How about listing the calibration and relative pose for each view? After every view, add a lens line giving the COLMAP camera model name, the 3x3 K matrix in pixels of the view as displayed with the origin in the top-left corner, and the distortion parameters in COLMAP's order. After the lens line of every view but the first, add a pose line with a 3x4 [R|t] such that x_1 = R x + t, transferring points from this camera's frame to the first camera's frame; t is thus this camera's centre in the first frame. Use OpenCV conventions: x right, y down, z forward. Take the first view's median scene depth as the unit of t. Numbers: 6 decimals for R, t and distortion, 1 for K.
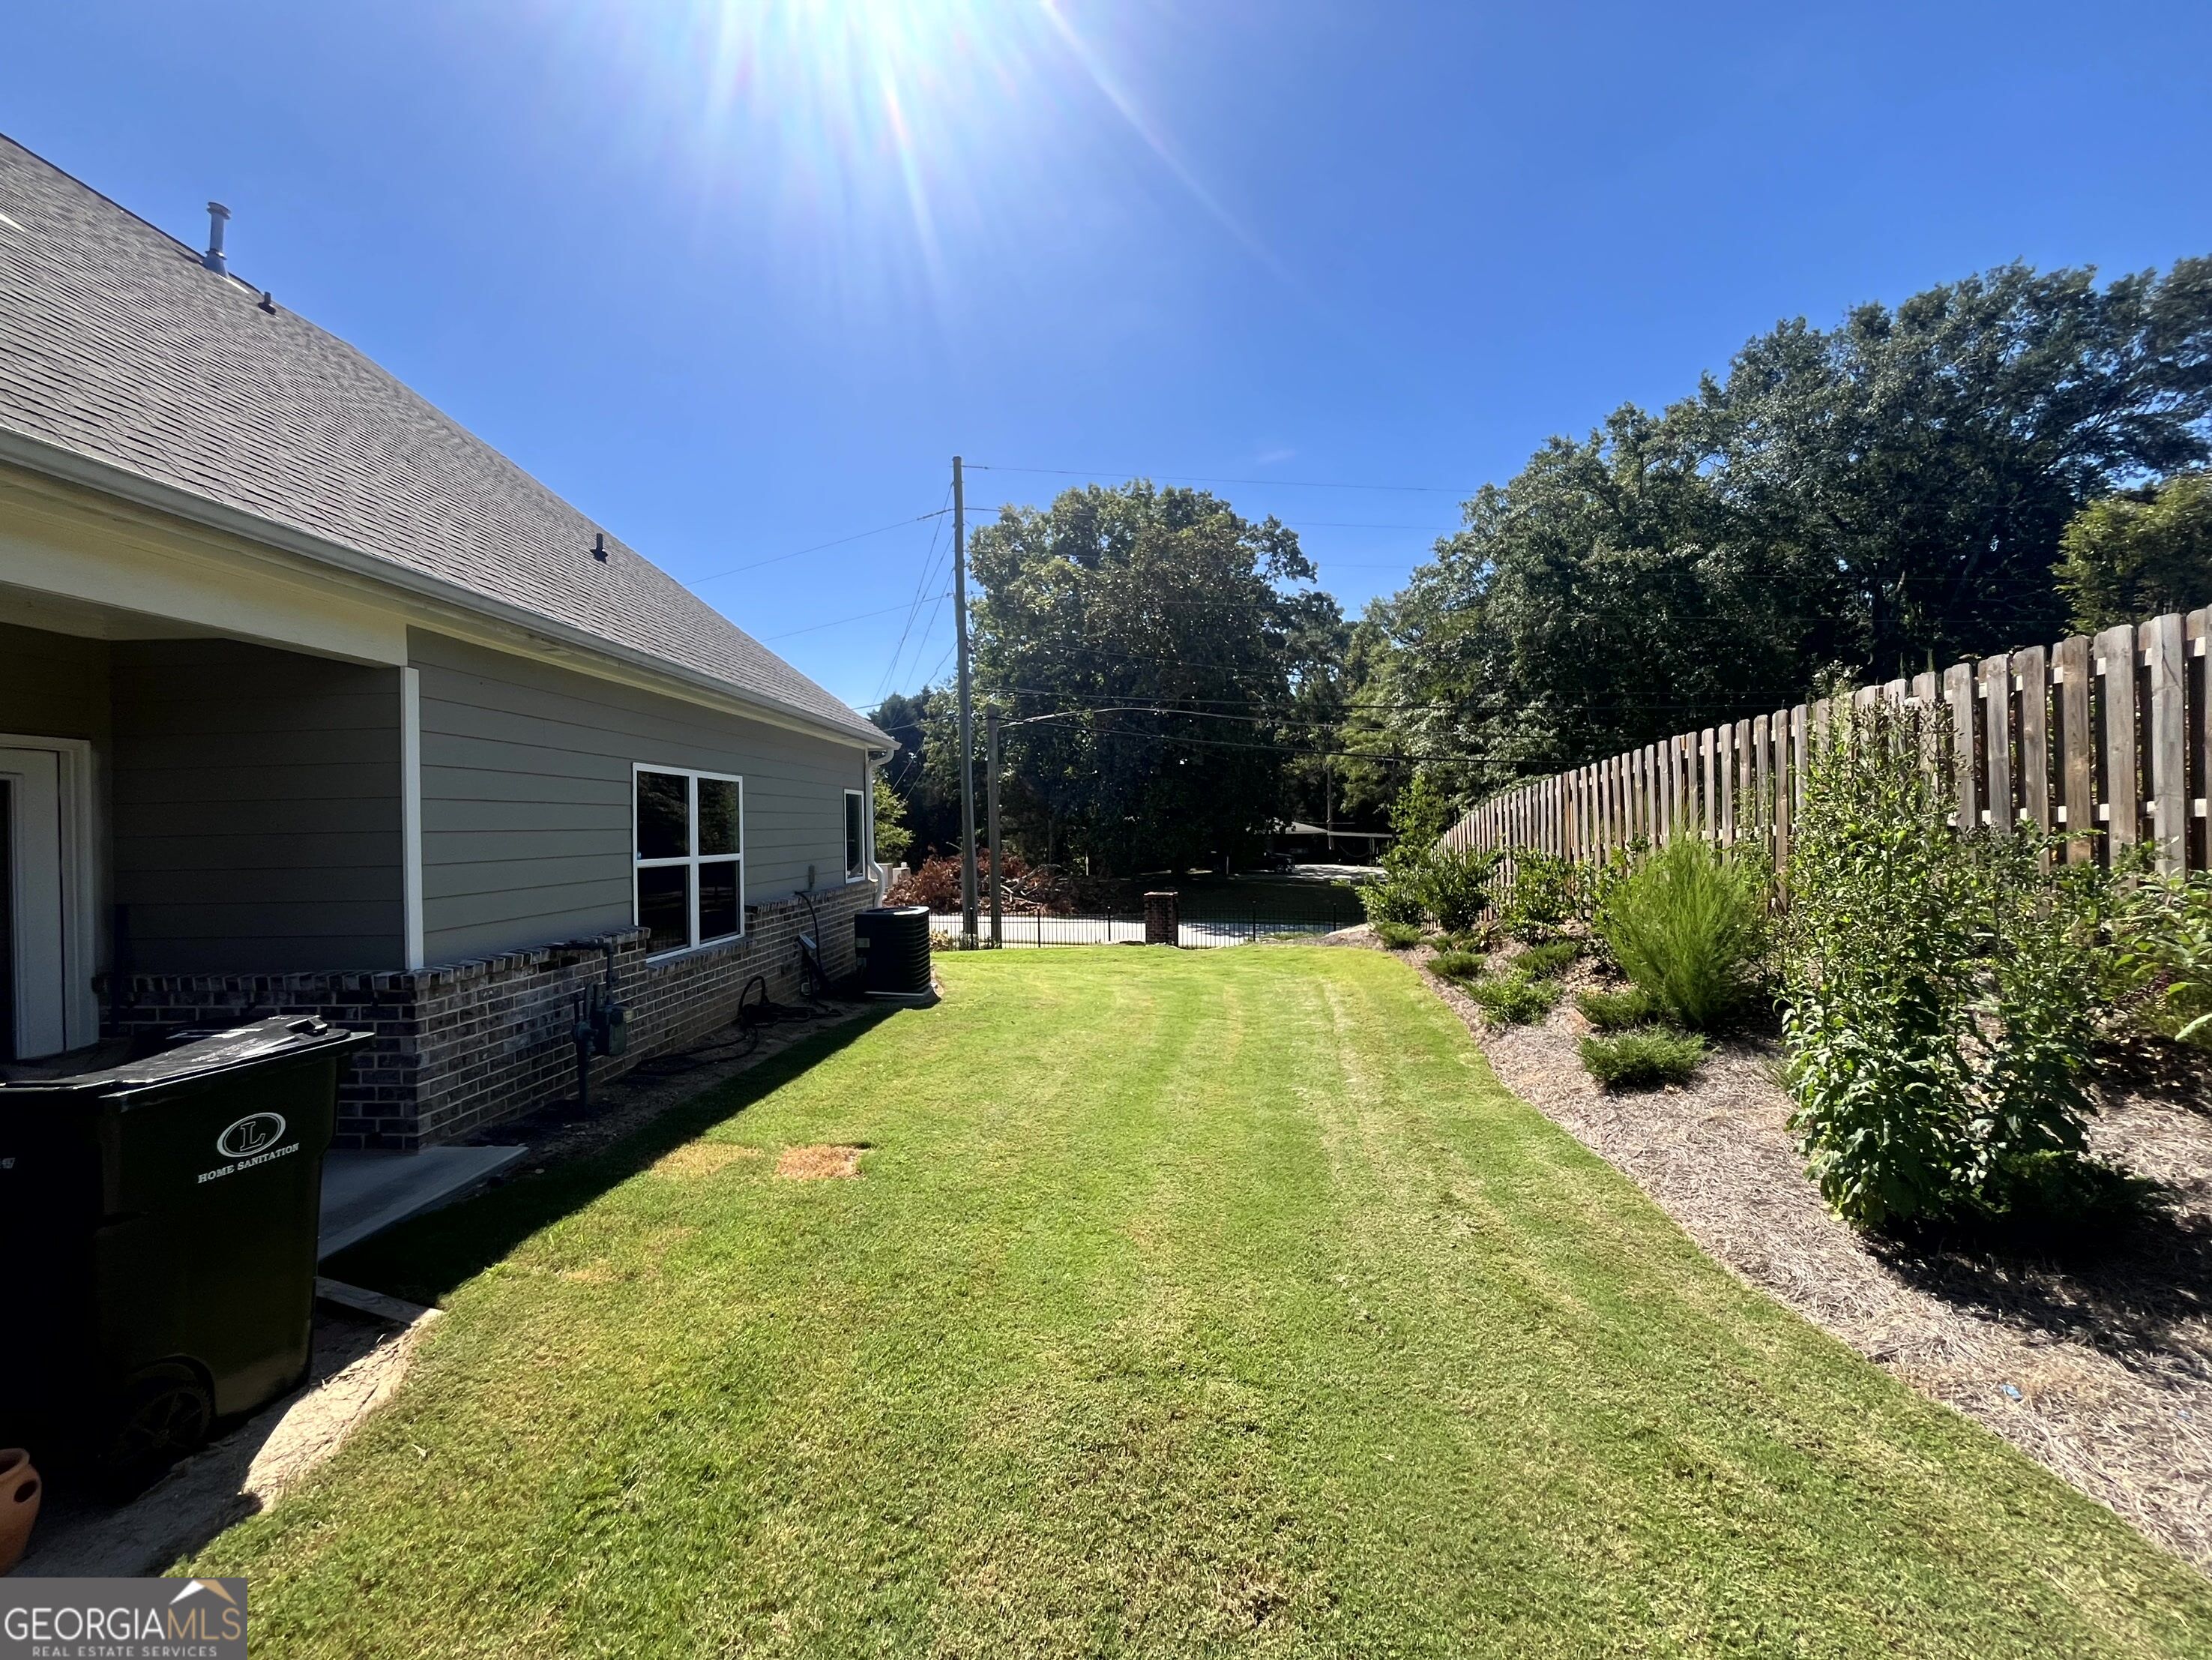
lens RADIAL K [[904.5, 0, 1106.0], [0, 904.5, 830.0], [0, 0, 1]] dist [-0.004107, 0.000045]
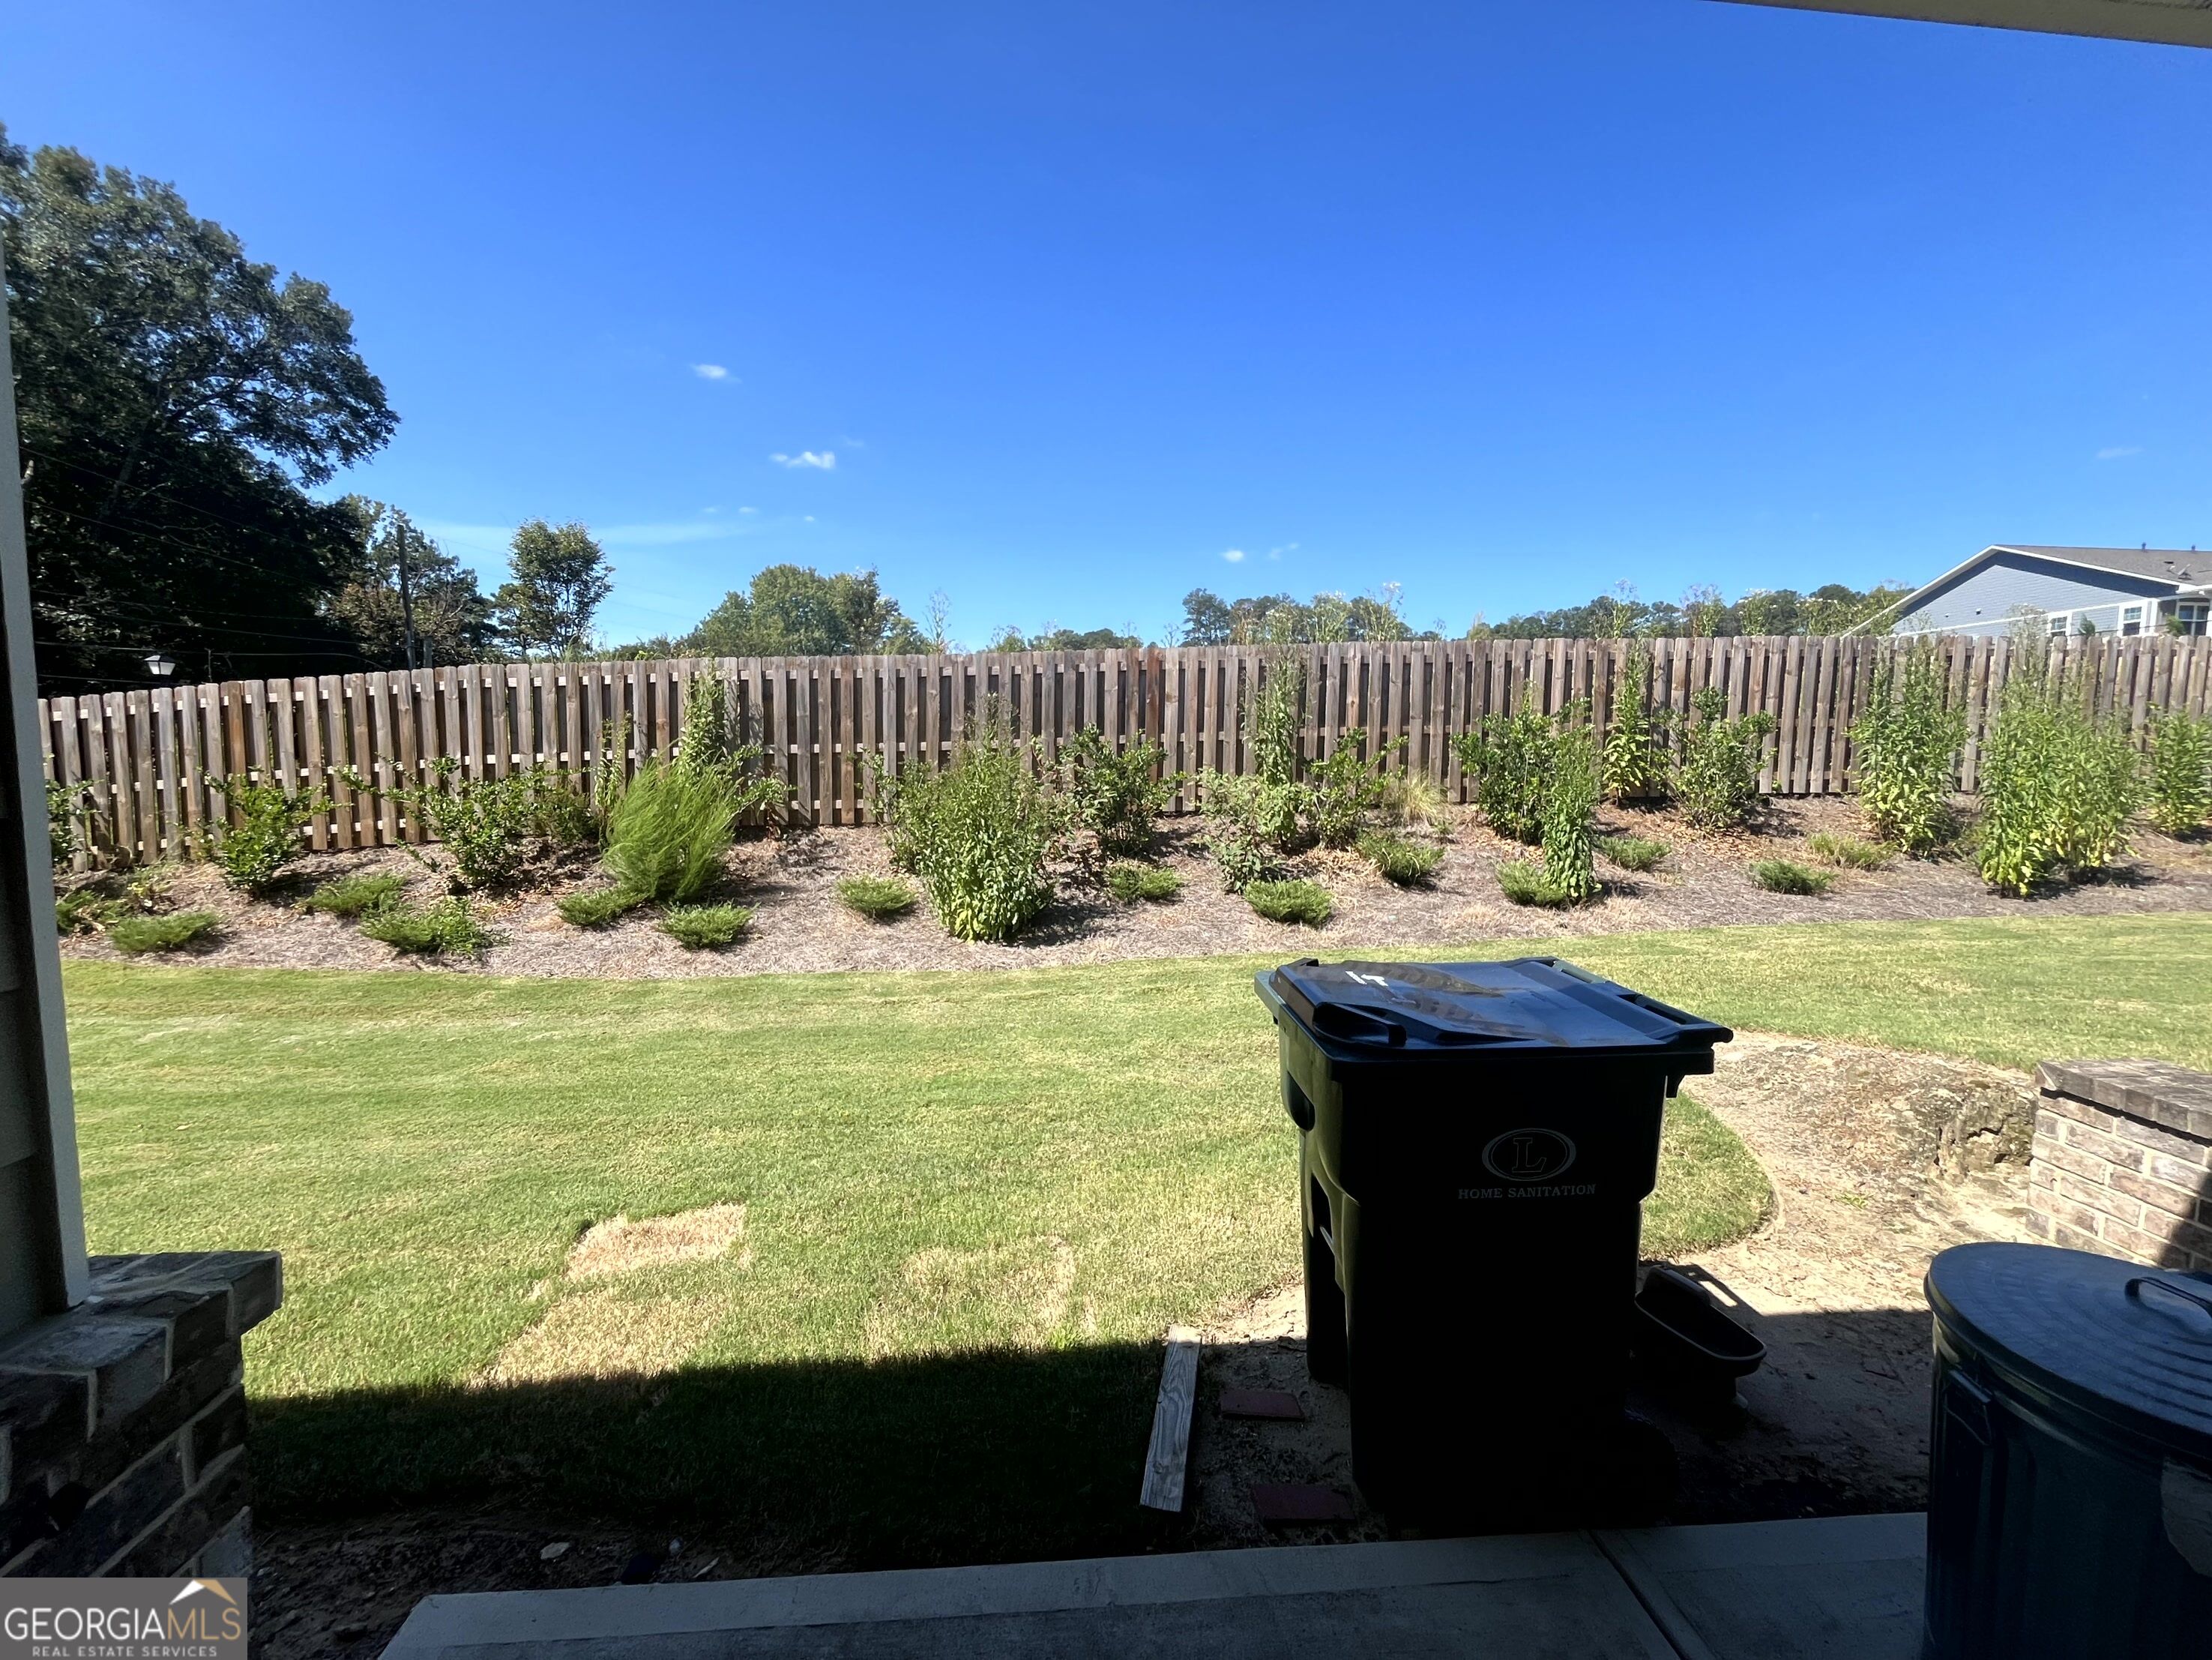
lens RADIAL K [[906.6, 0, 1096.1], [0, 906.6, 828.4], [0, 0, 1]] dist [-0.001733, -0.000095]
pose [[-0.123916, -0.066273, 0.990077, -0.633877], [-0.012048, 0.997794, 0.065282, 0.013794], [-0.992220, -0.003839, -0.124441, 0.492505]]
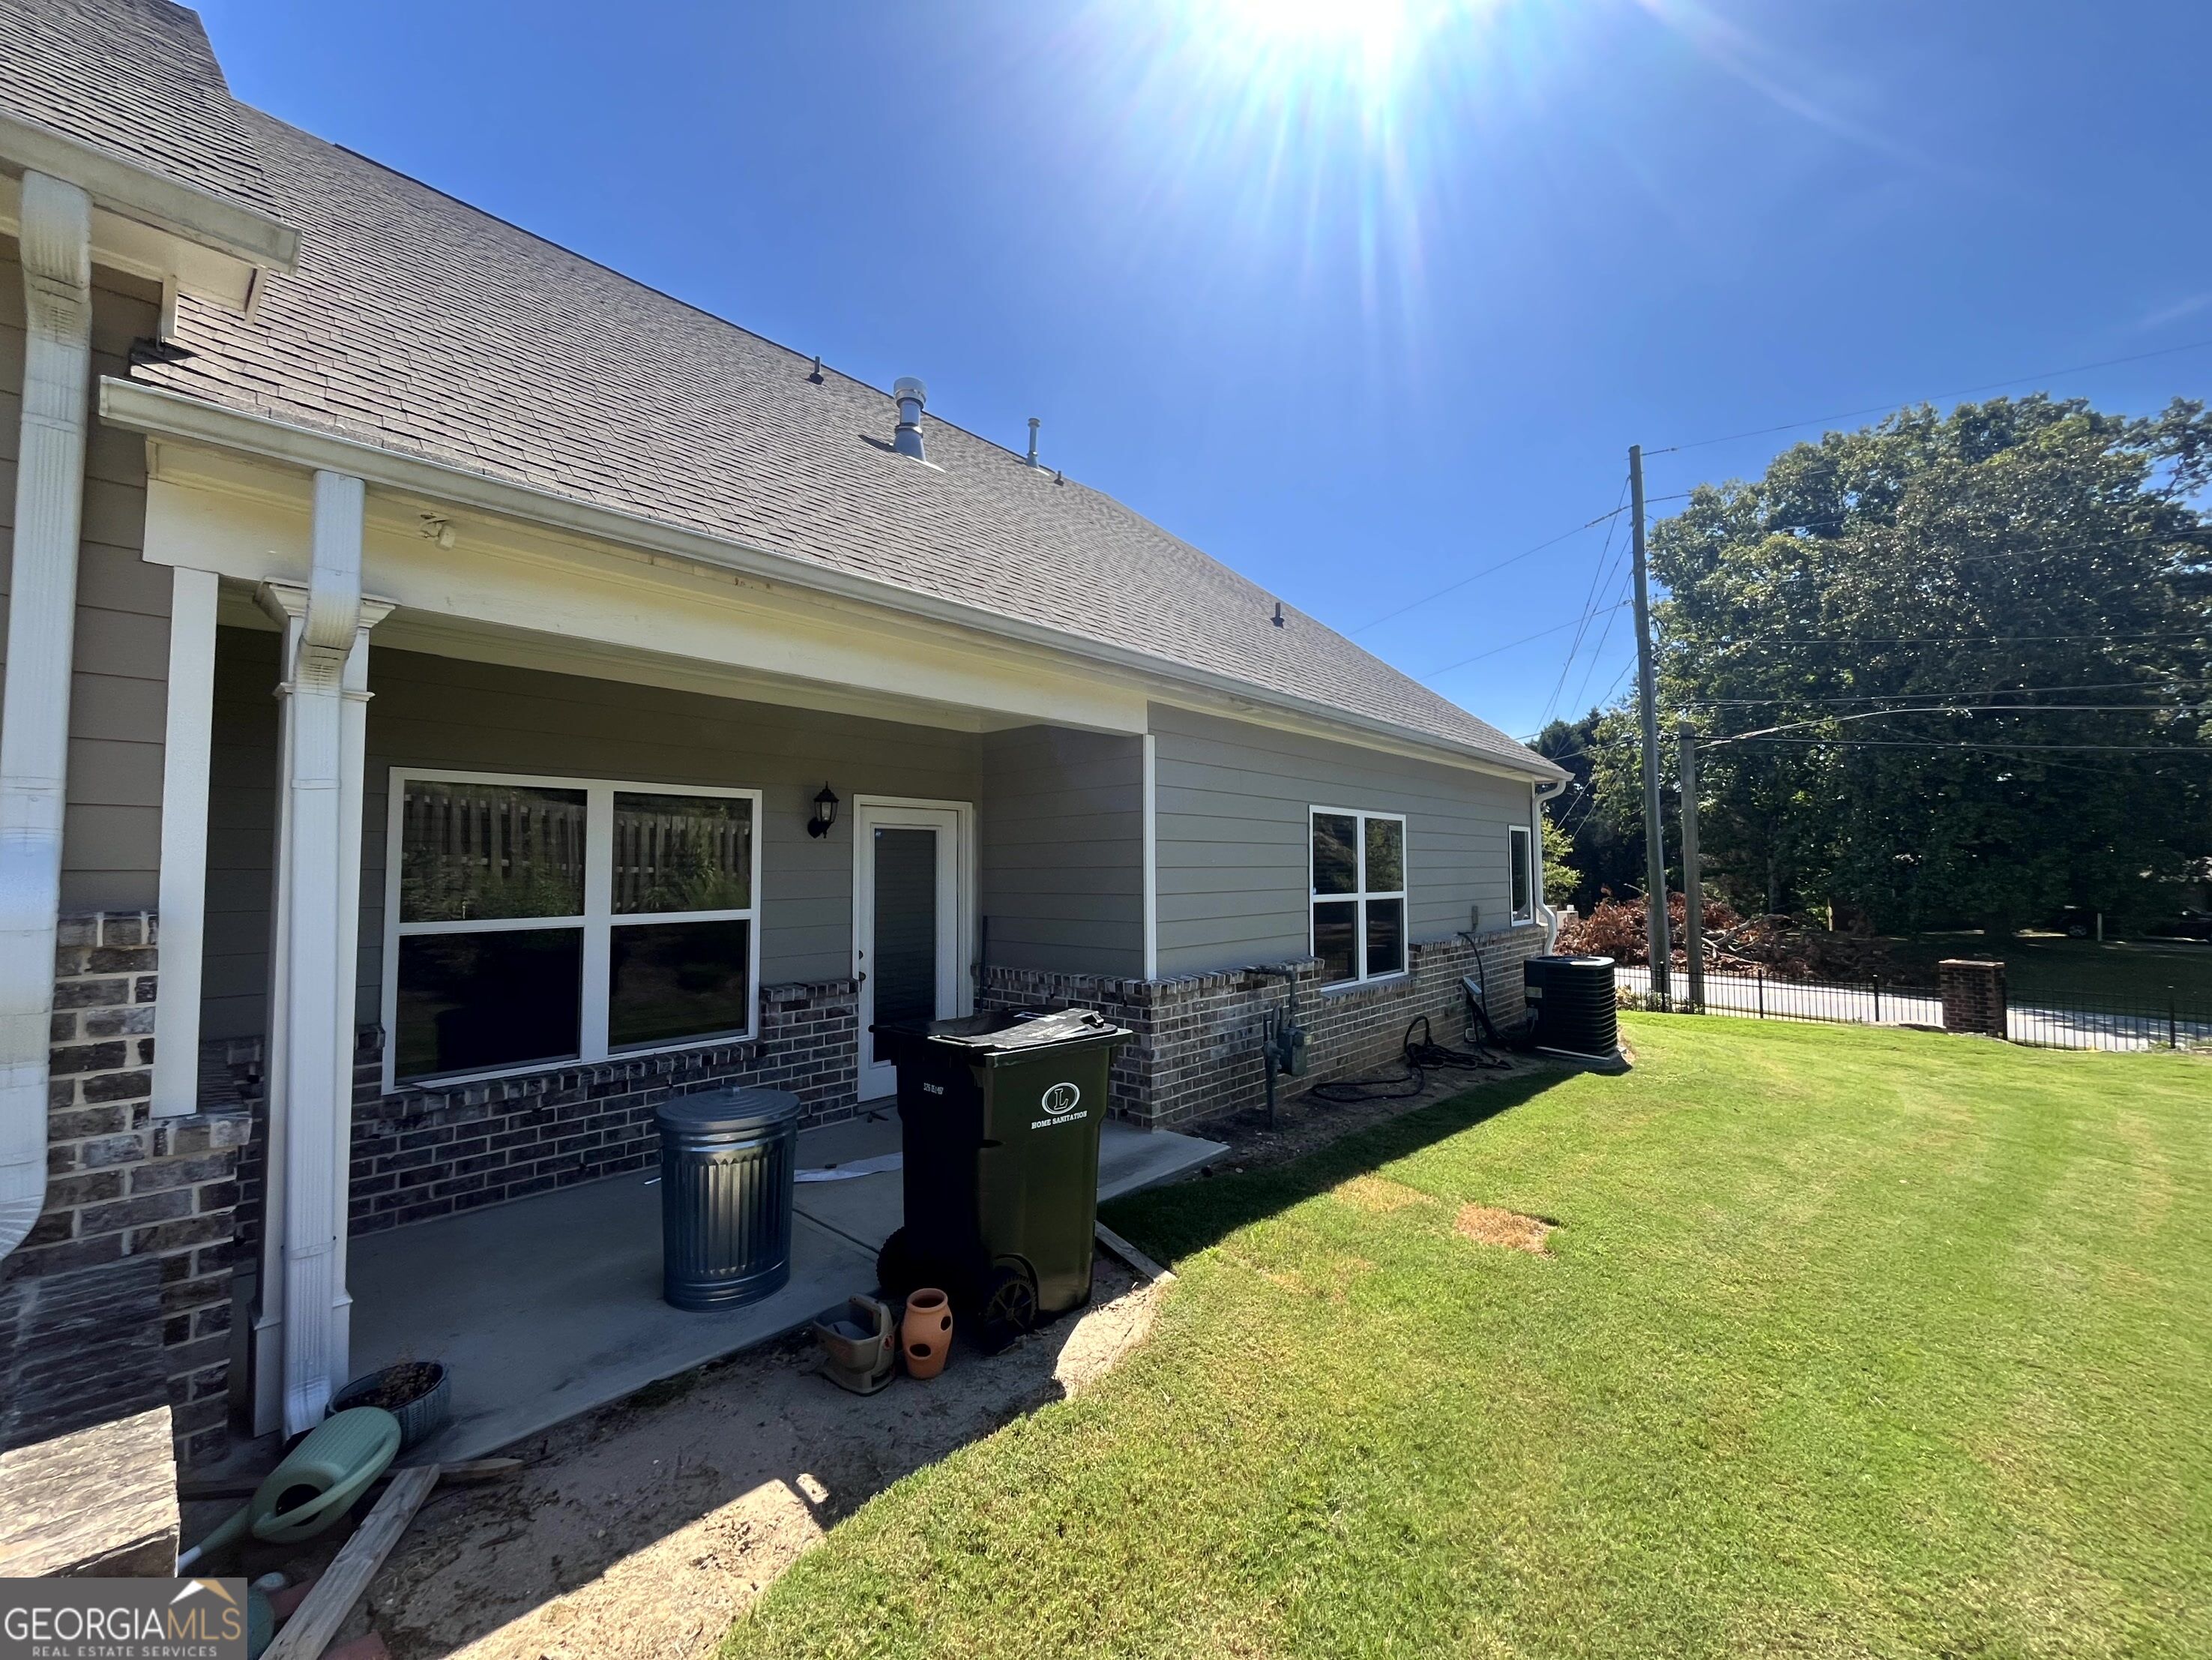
lens RADIAL K [[906.6, 0, 1096.1], [0, 906.6, 828.4], [0, 0, 1]] dist [-0.001733, -0.000095]
pose [[0.765240, -0.016742, -0.643528, -0.018936], [-0.010998, 0.999176, -0.039072, -0.001266], [0.643651, 0.036976, 0.764425, 0.003370]]
